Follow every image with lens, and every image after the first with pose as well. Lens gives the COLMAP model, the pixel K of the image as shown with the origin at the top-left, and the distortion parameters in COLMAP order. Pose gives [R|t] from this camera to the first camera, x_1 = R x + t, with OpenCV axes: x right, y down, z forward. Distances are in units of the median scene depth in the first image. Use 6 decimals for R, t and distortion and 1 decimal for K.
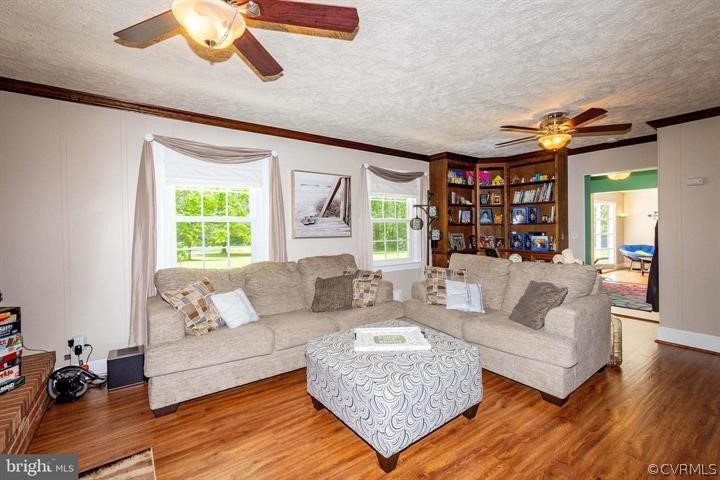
lens RADIAL K [[317.7, 0, 364.0], [0, 317.7, 234.9], [0, 0, 1]] dist [0.001367, -0.002008]
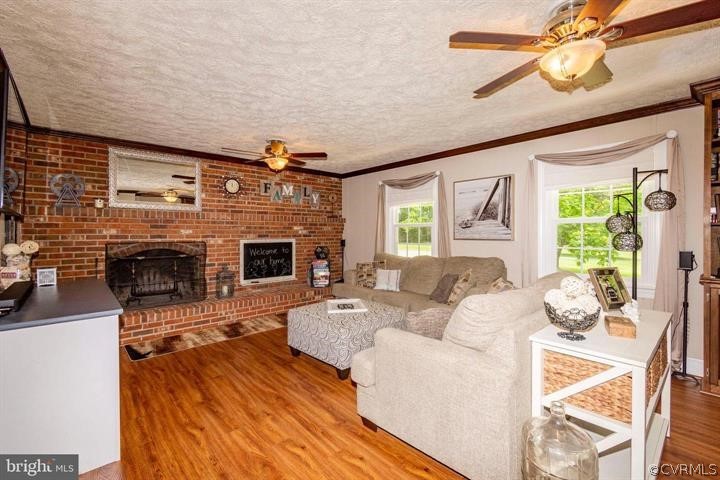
lens RADIAL K [[317.7, 0, 365.2], [0, 317.7, 236.6], [0, 0, 1]] dist [0.001367, -0.002008]
pose [[0.115345, 0.019503, -0.993134, 0.855792], [-0.019180, 0.999665, 0.017403, -0.013301], [0.993140, 0.017041, 0.115681, 0.497547]]
